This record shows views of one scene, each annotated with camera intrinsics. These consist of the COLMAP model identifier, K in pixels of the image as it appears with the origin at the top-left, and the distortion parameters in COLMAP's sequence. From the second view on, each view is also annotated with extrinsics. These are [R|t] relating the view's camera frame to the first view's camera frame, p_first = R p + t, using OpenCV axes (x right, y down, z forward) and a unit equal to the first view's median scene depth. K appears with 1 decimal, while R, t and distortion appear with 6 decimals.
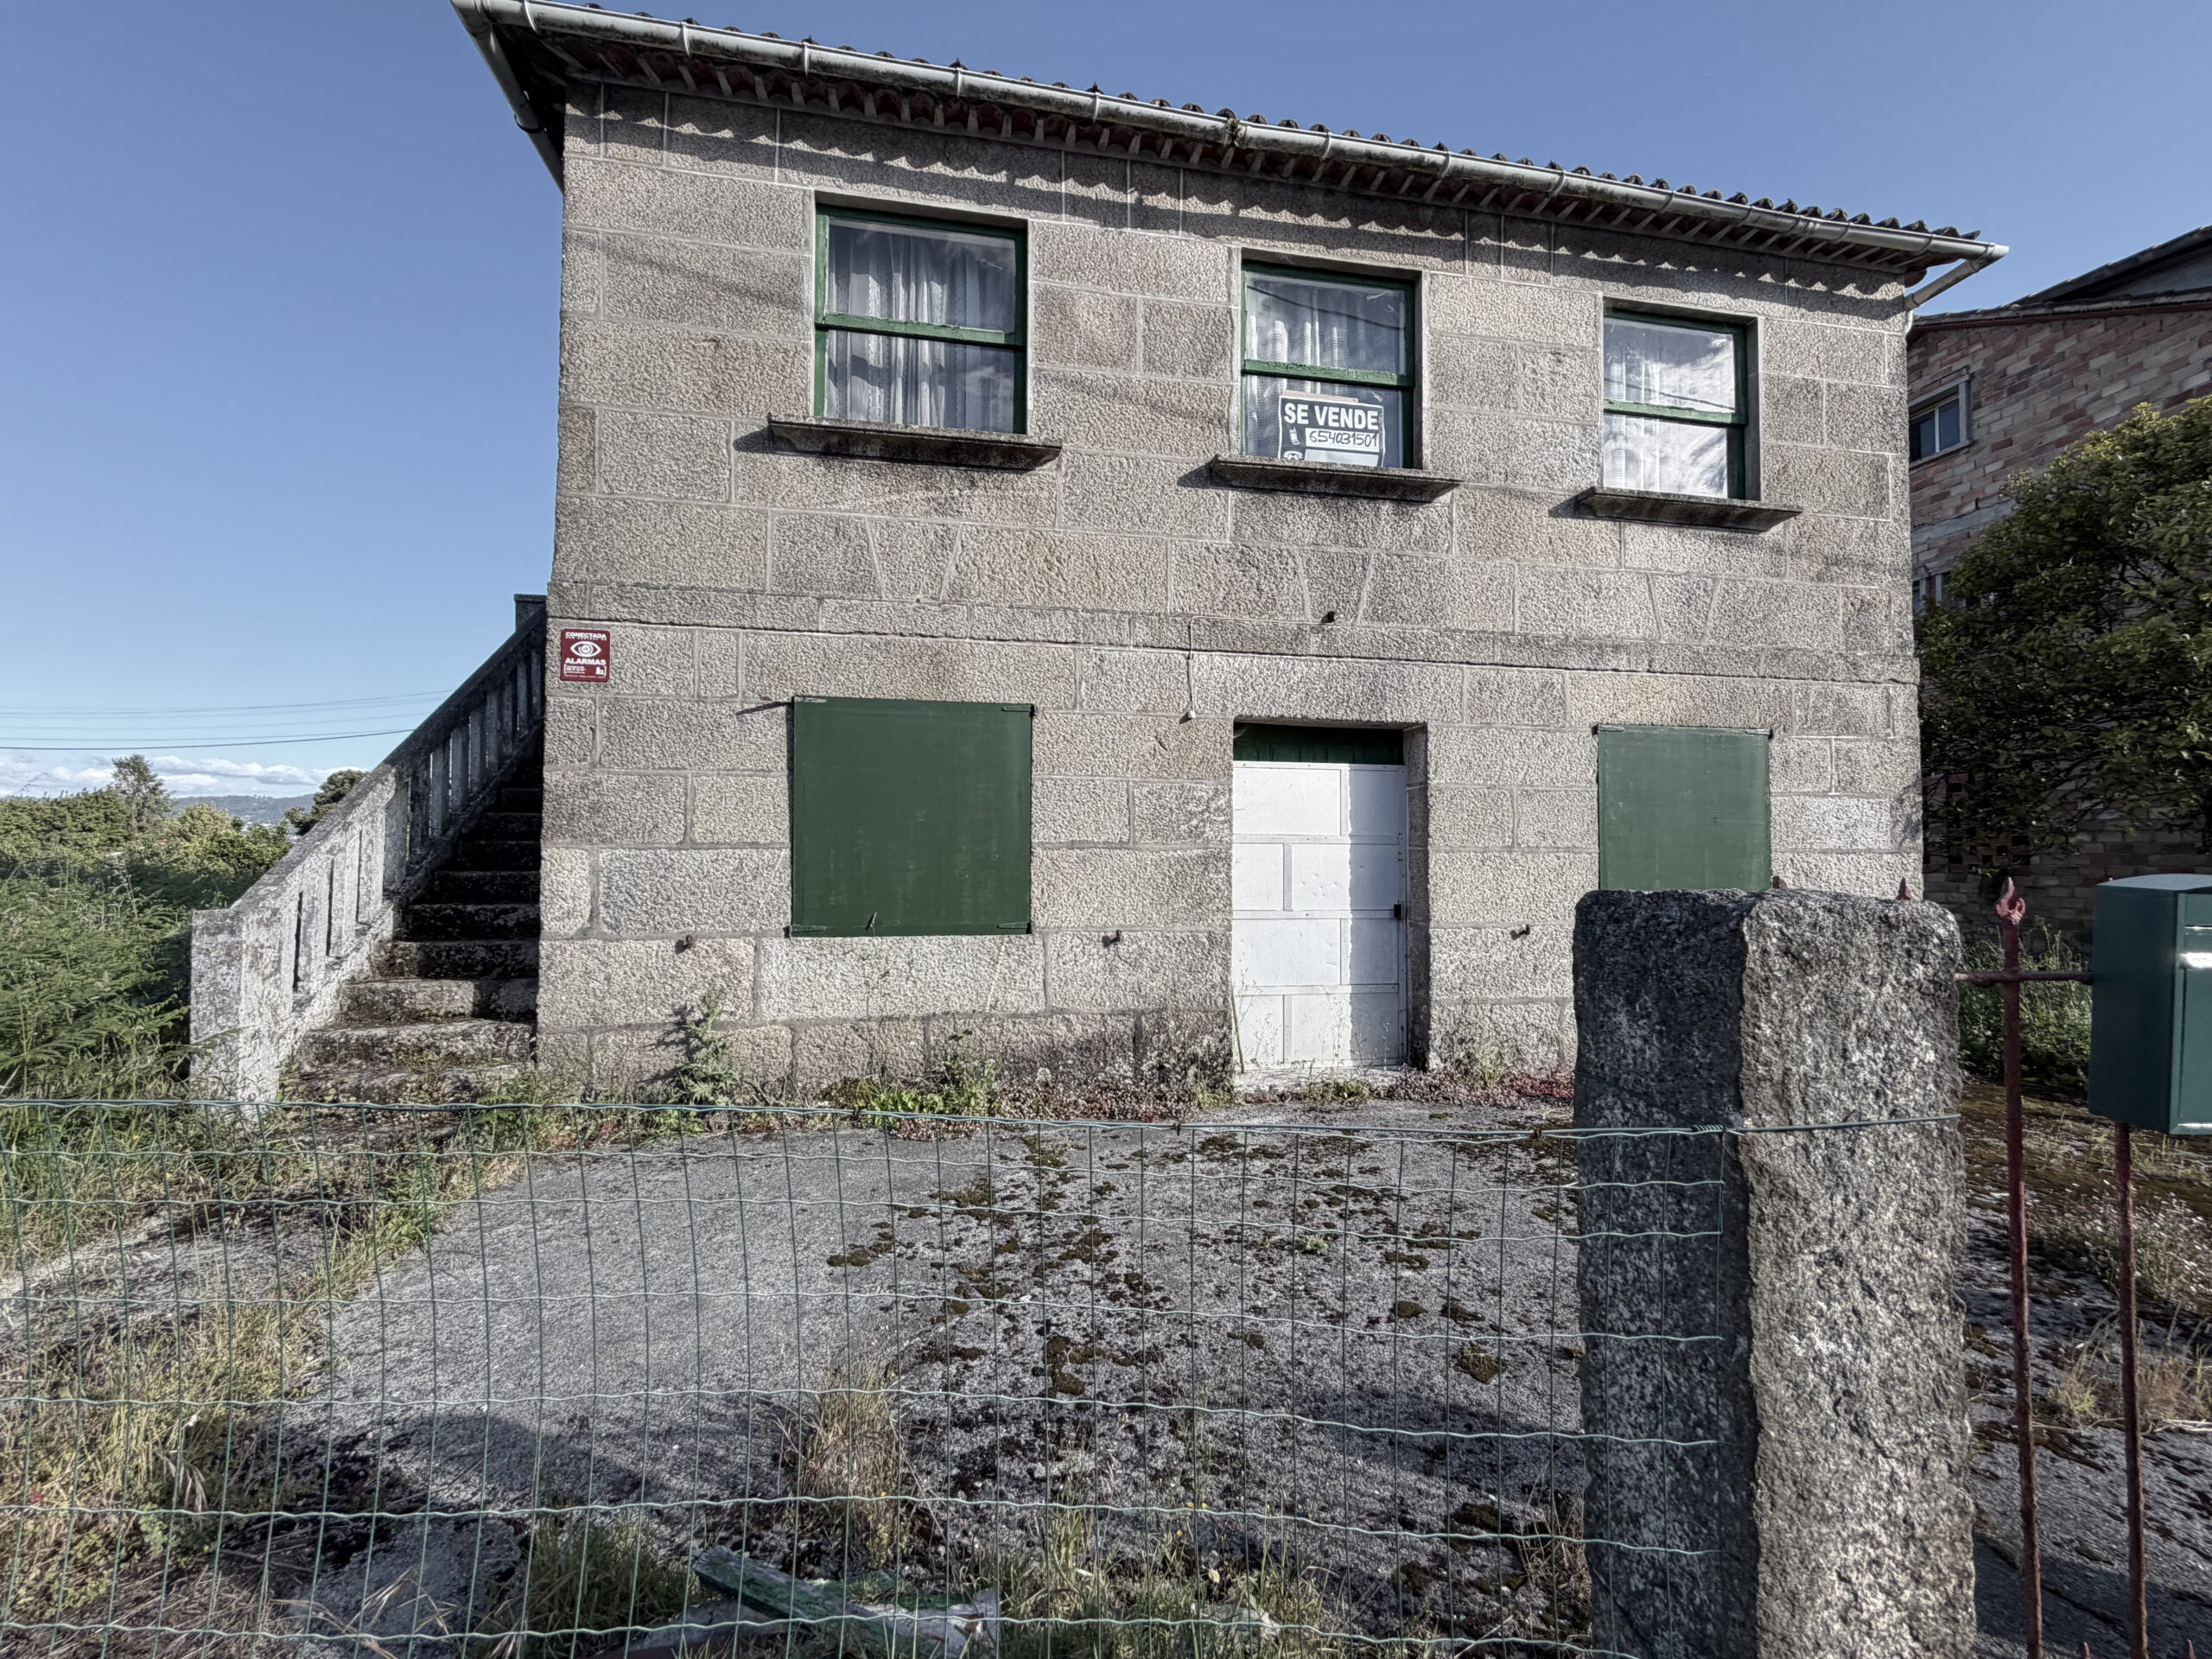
lens RADIAL K [[891.0, 0, 1118.4], [0, 891.0, 815.5], [0, 0, 1]] dist [0.002282, -0.000171]
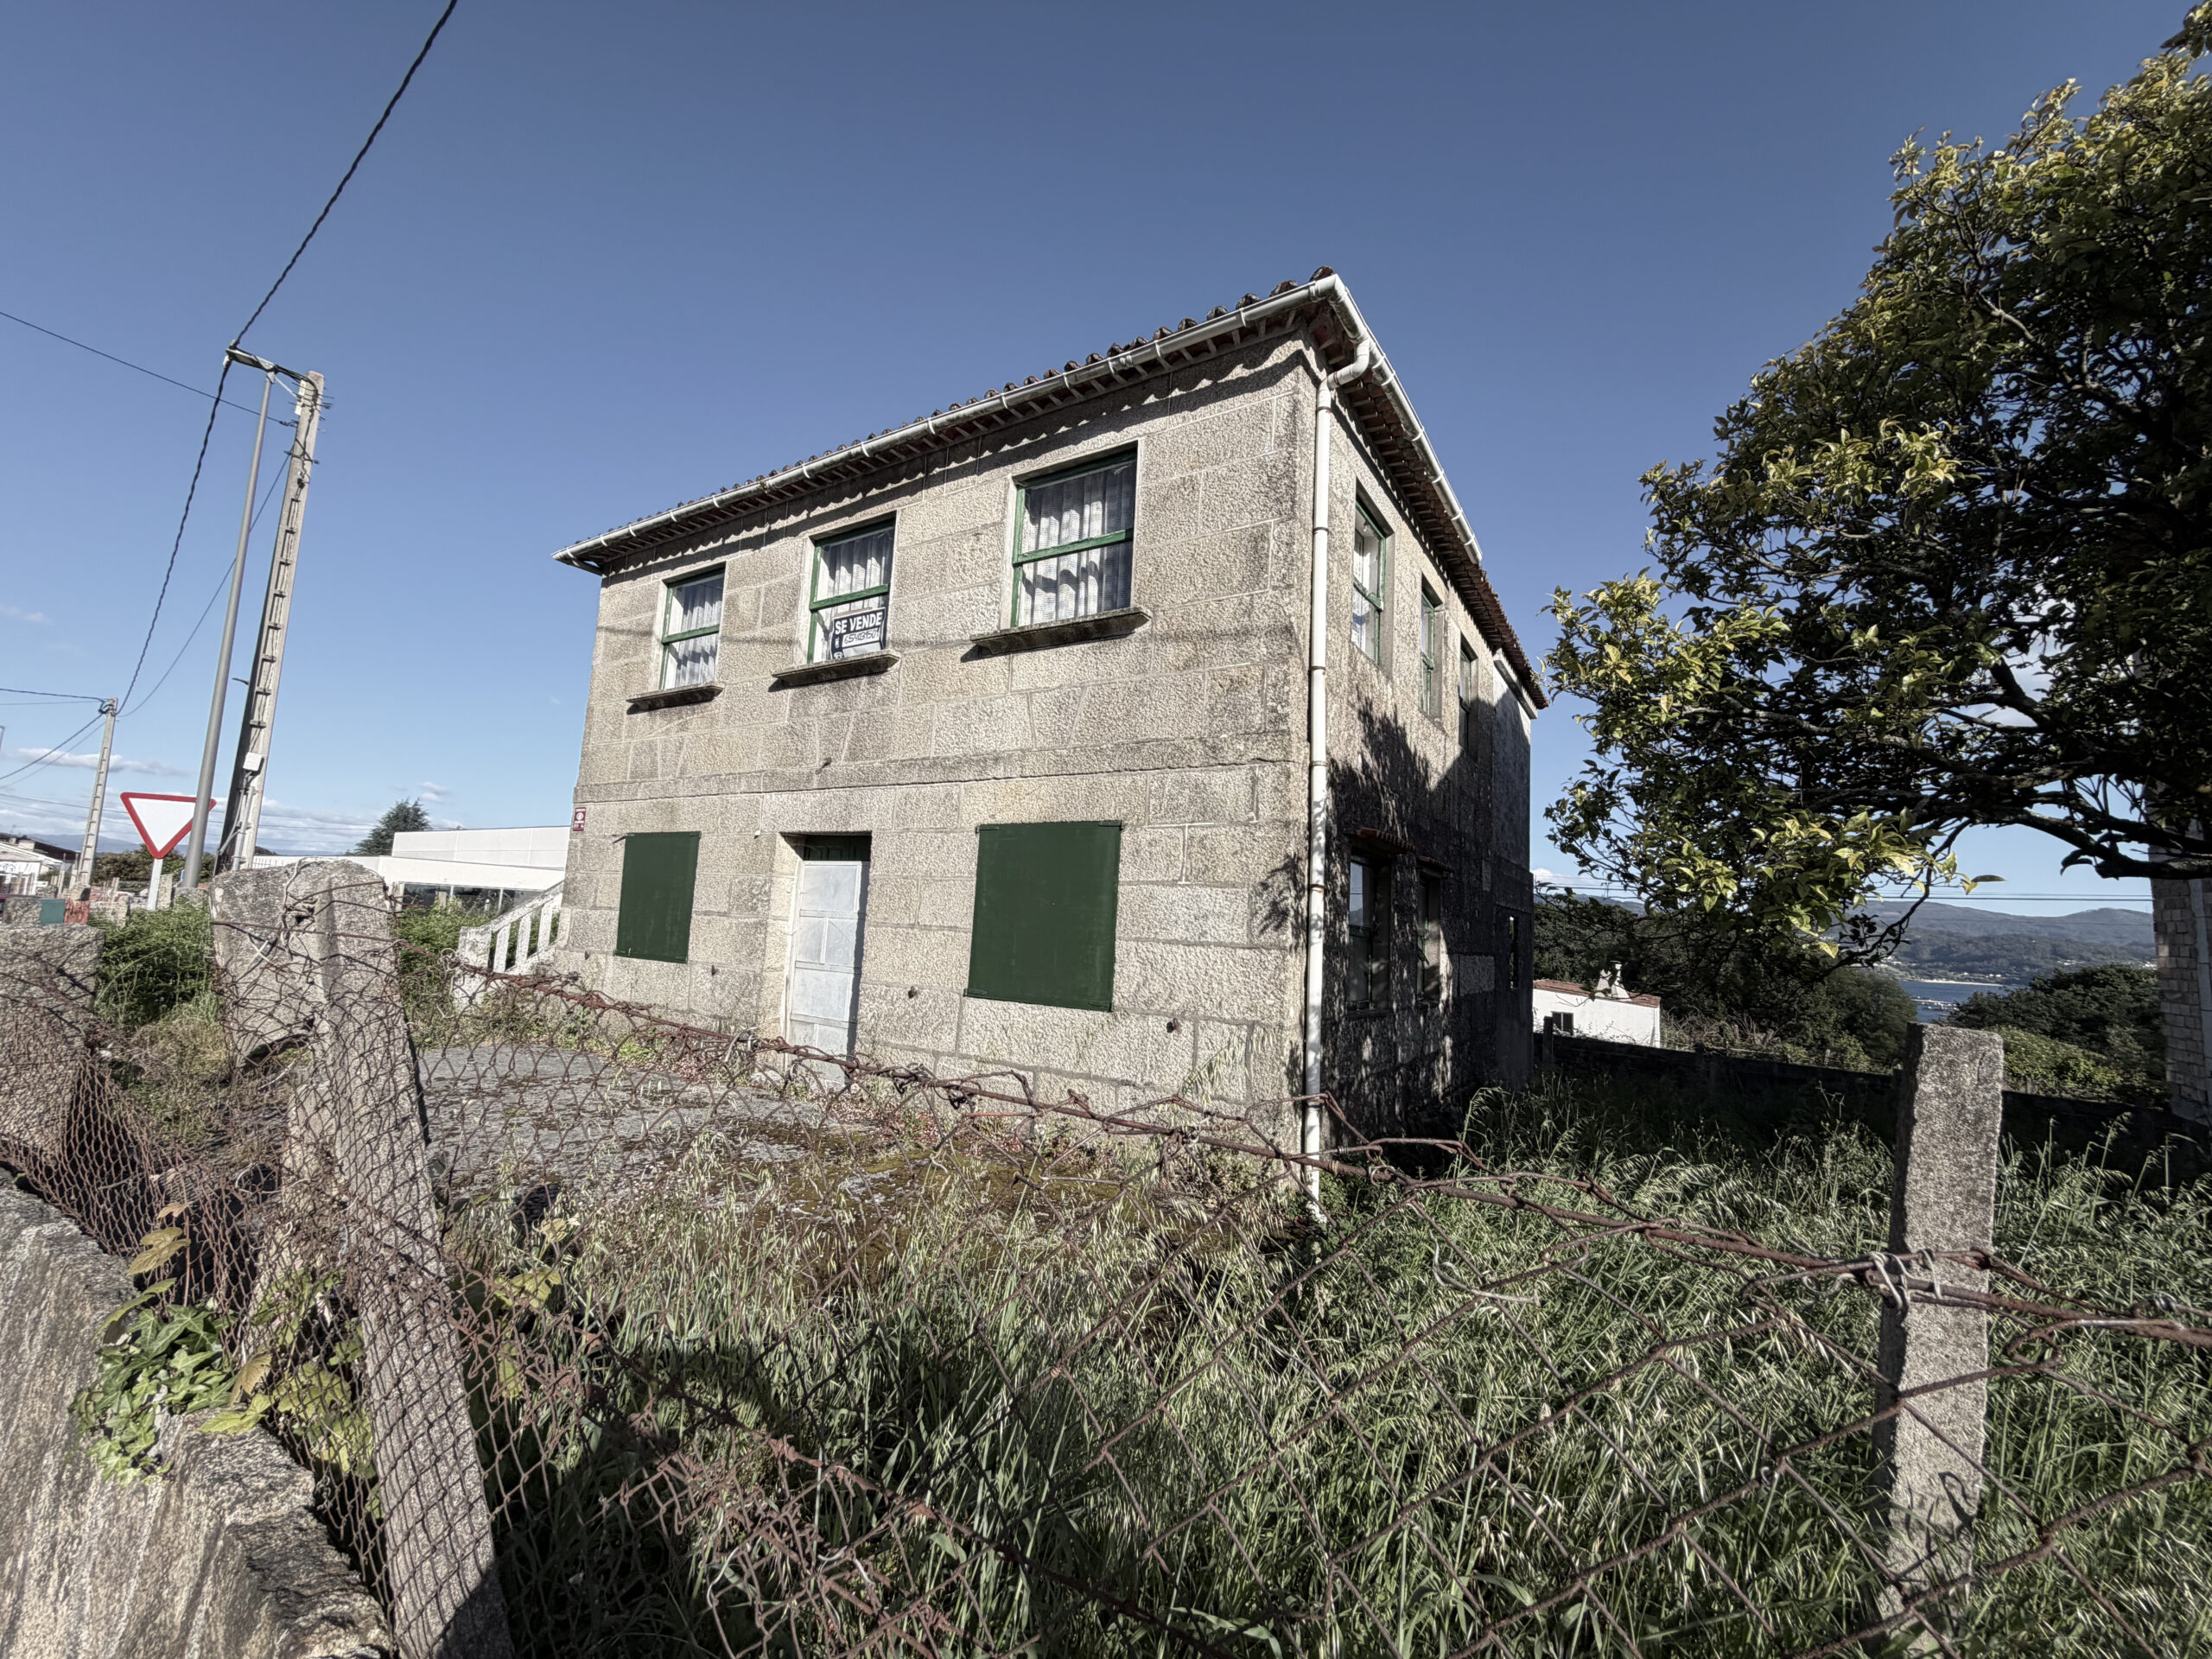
lens RADIAL K [[891.0, 0, 1128.5], [0, 891.0, 841.2], [0, 0, 1]] dist [0.002282, -0.000171]
pose [[0.731325, -0.036977, -0.681026, 1.541468], [-0.032190, 0.995545, -0.088622, 0.019687], [0.681269, 0.086734, 0.726876, 0.277554]]
